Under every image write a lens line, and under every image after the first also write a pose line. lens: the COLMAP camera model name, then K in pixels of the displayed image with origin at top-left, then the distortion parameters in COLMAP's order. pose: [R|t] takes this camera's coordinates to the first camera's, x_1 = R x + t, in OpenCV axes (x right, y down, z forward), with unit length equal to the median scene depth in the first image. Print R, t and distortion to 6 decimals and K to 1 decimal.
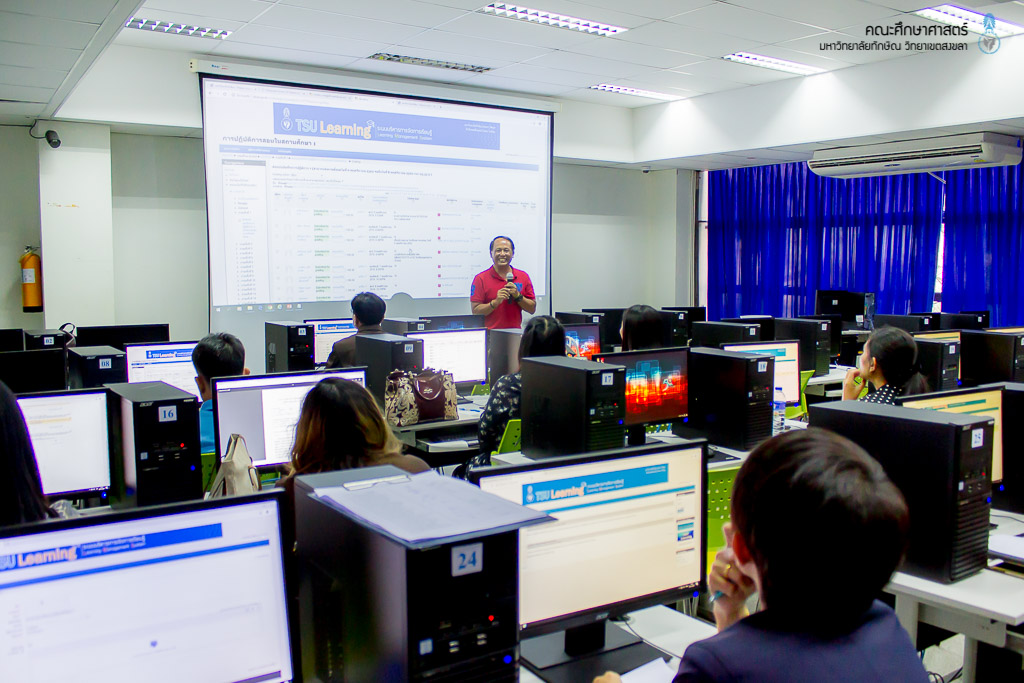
lens RADIAL K [[883.8, 0, 513.4], [0, 883.8, 374.5], [0, 0, 1]] dist [-0.153330, 0.146372]
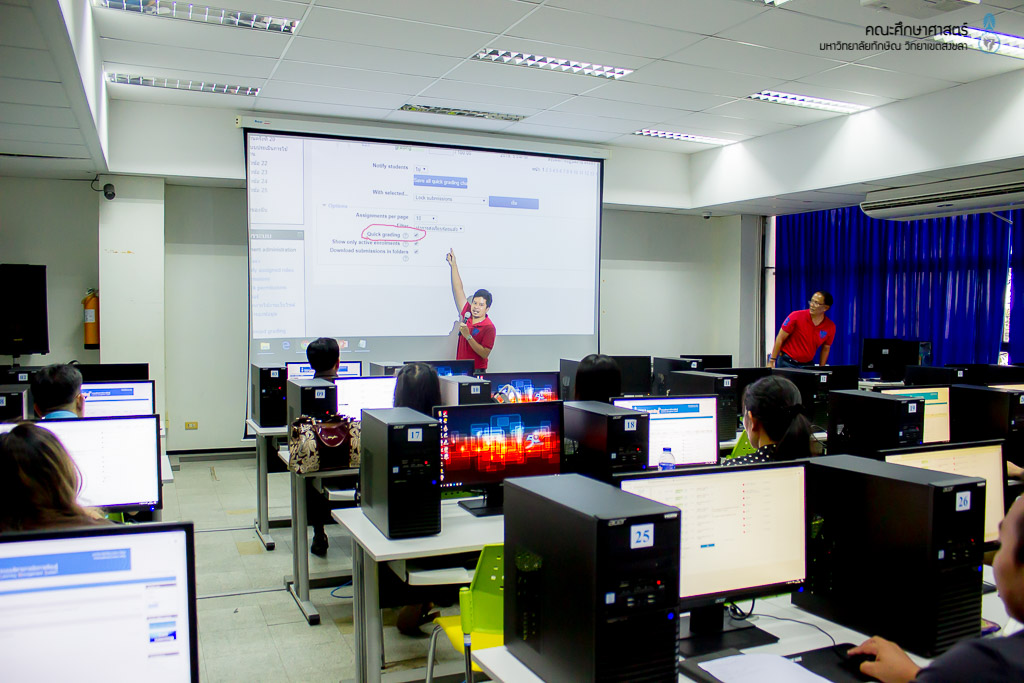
lens RADIAL K [[847.2, 0, 514.0], [0, 847.2, 364.4], [0, 0, 1]] dist [-0.142453, 0.131812]
pose [[0.985884, 0.016699, -0.166596, 0.143963], [-0.026663, 0.997975, -0.057754, -0.008185], [0.165294, 0.061381, 0.984332, 0.060697]]
